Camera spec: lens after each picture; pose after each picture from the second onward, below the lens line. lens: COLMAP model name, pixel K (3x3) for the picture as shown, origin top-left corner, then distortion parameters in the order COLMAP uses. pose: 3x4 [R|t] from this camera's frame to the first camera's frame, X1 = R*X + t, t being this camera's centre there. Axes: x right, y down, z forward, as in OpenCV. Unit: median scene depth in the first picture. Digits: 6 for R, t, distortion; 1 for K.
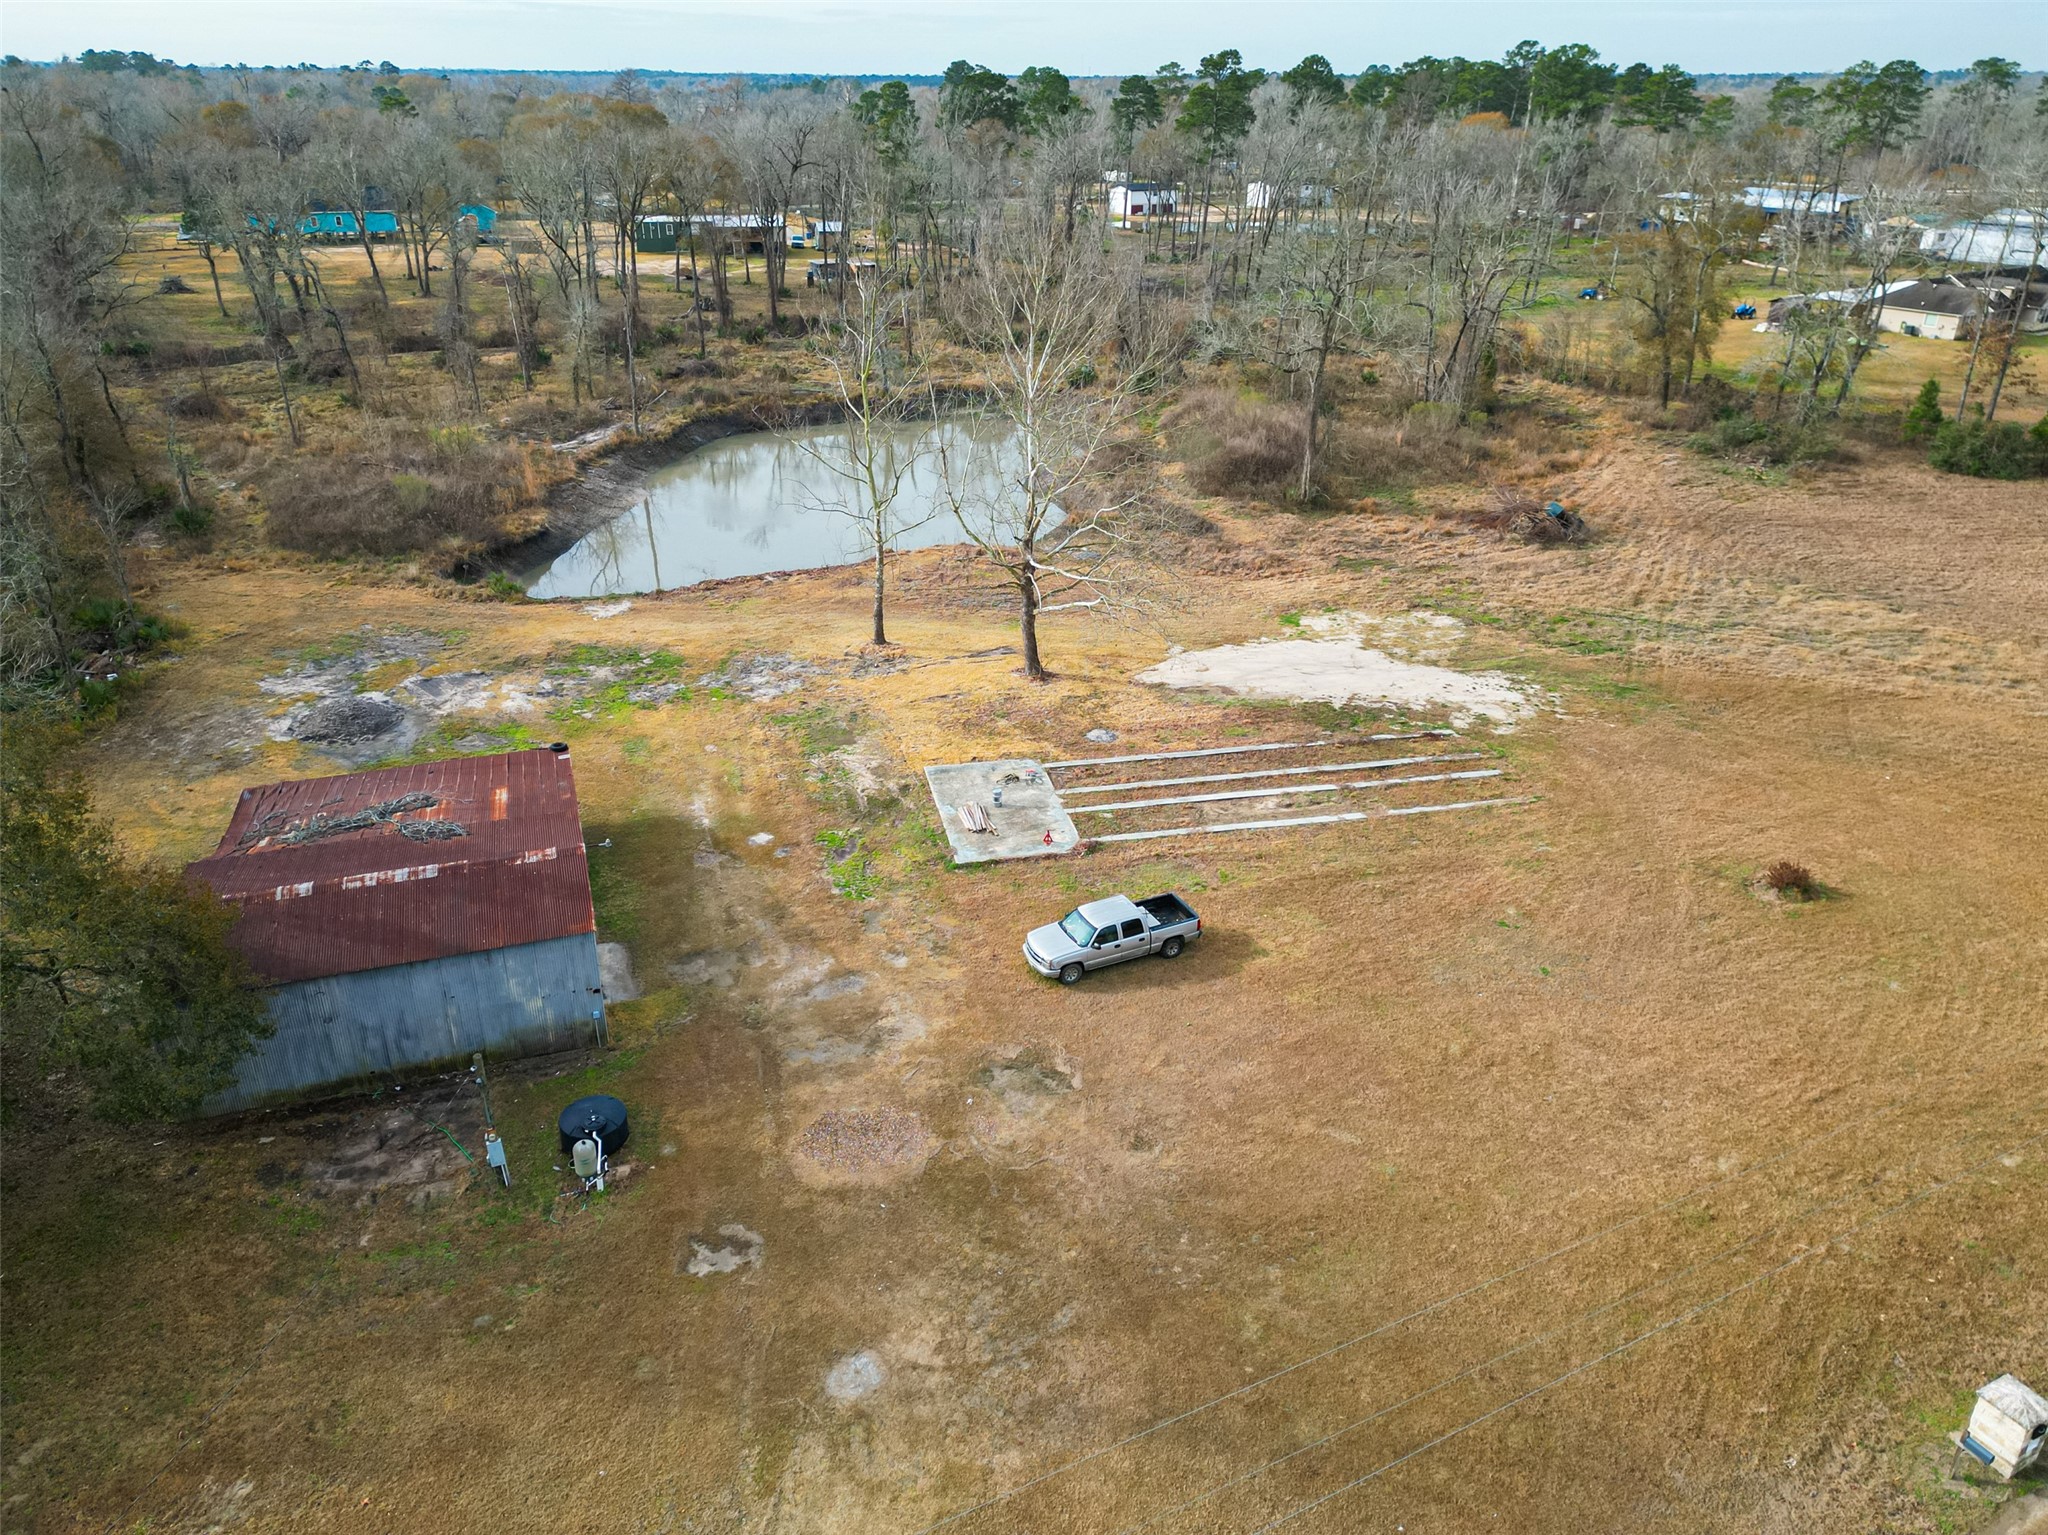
lens RADIAL K [[1430.7, 0, 1020.7], [0, 1430.7, 773.5], [0, 0, 1]] dist [0.068359, -0.064617]
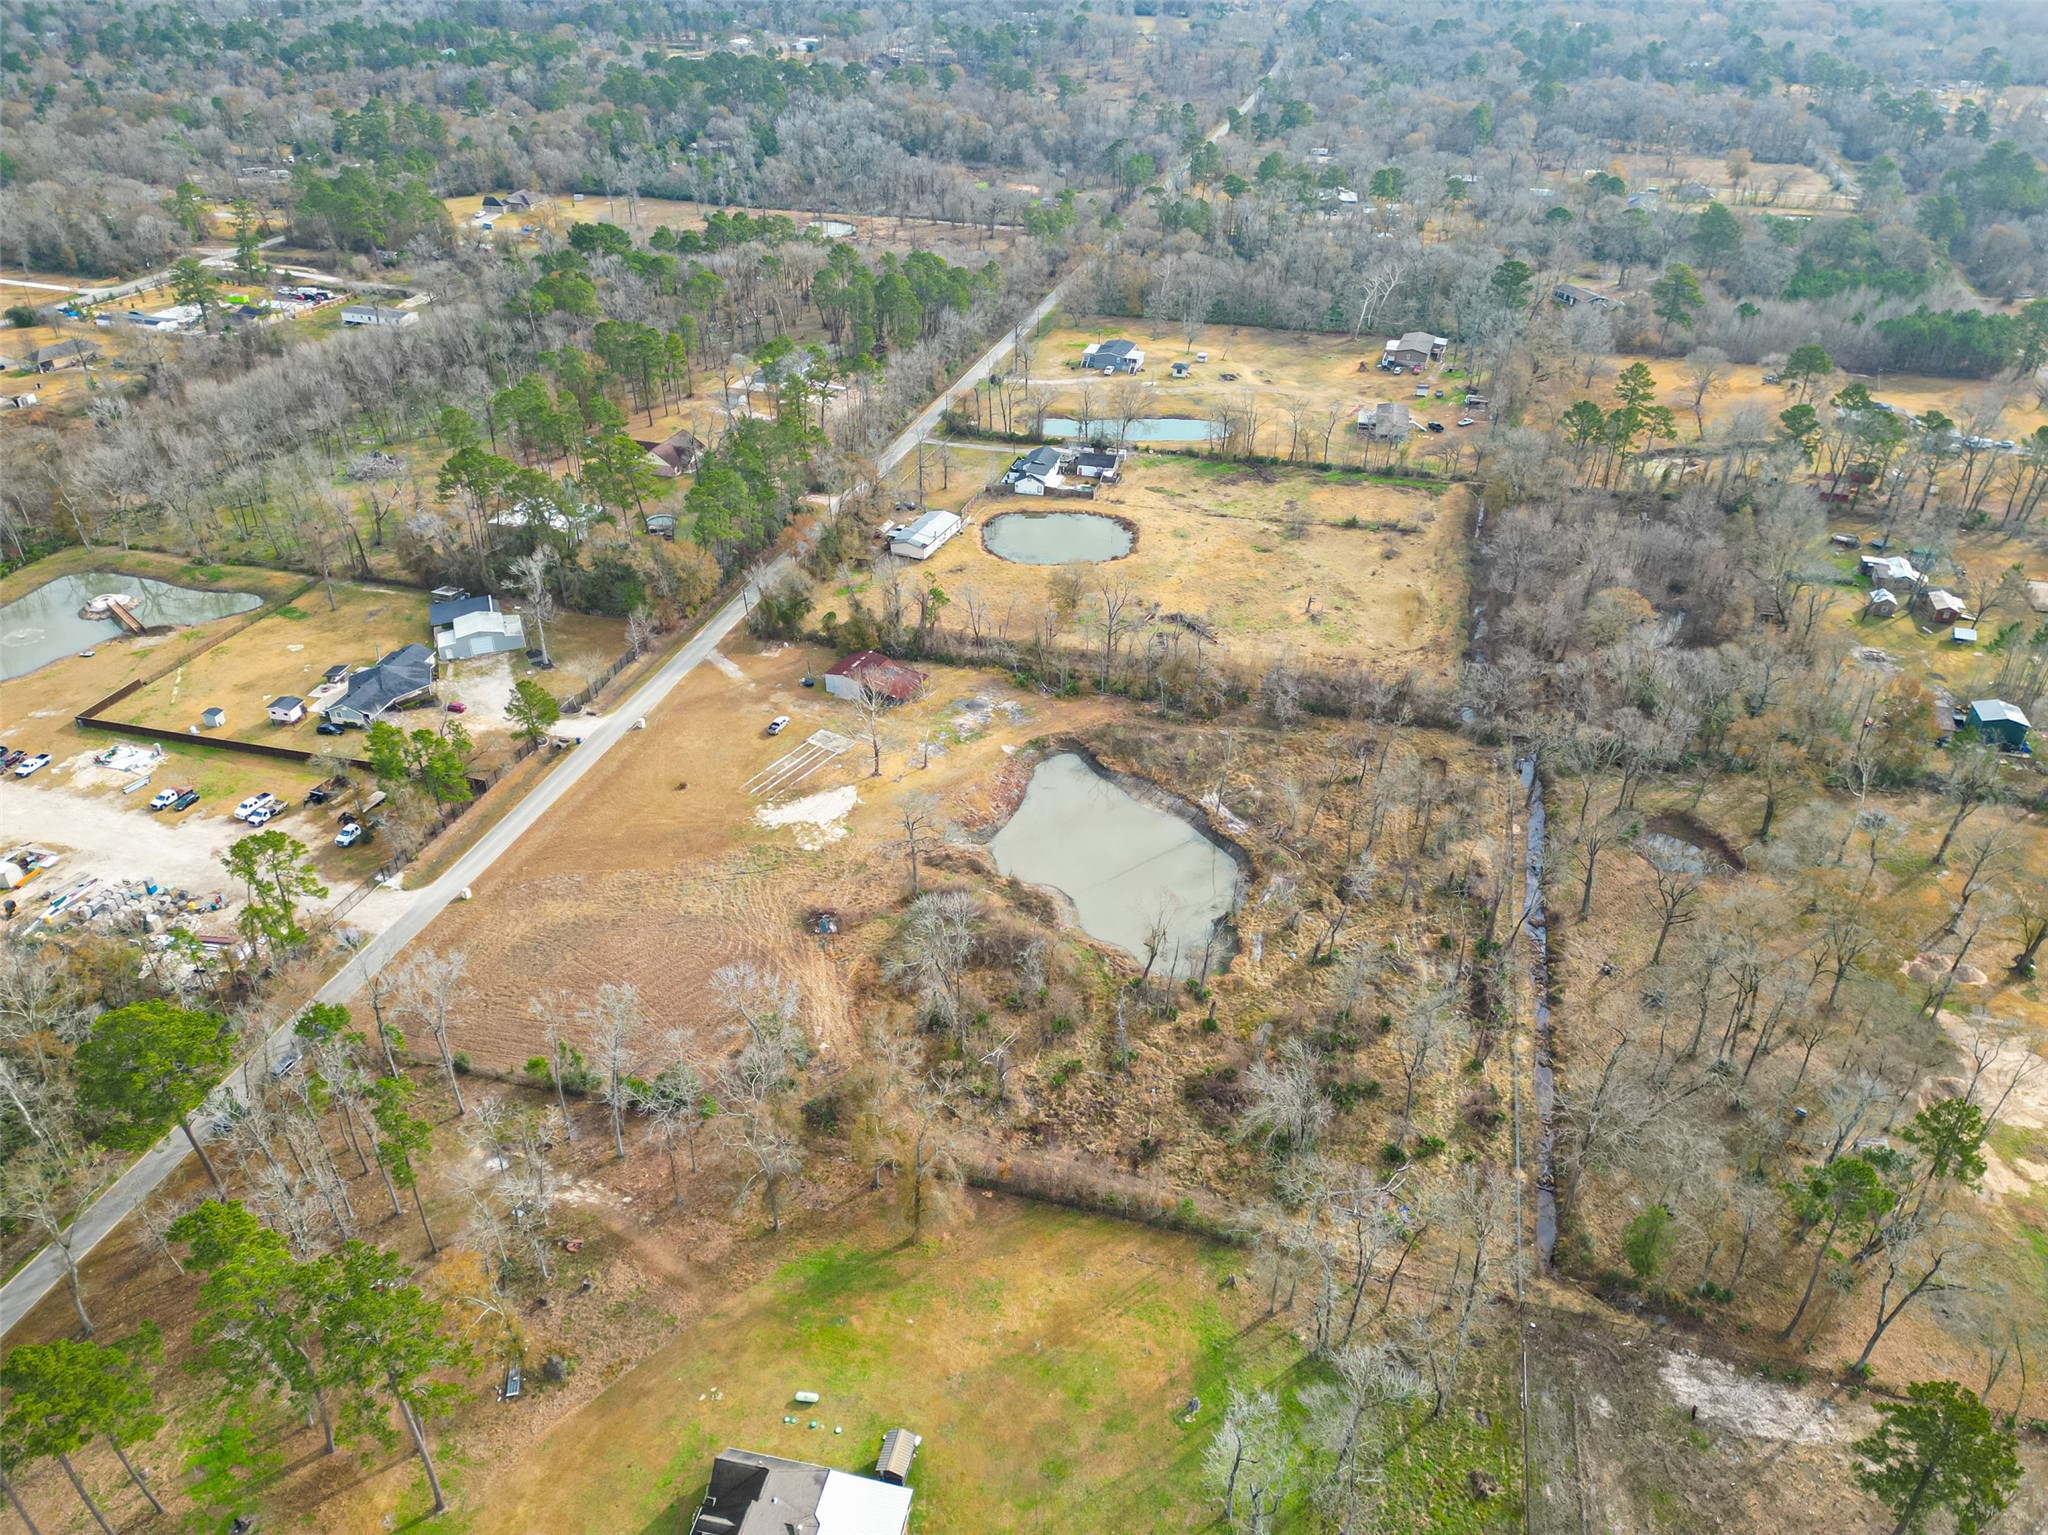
lens RADIAL K [[1420.3, 0, 1021.7], [0, 1420.3, 775.9], [0, 0, 1]] dist [0.077852, -0.072356]
pose [[-0.697162, 0.378724, -0.608714, 2.068249], [-0.319899, 0.595522, 0.736897, -3.019227], [0.641583, 0.708464, -0.294023, 2.435203]]
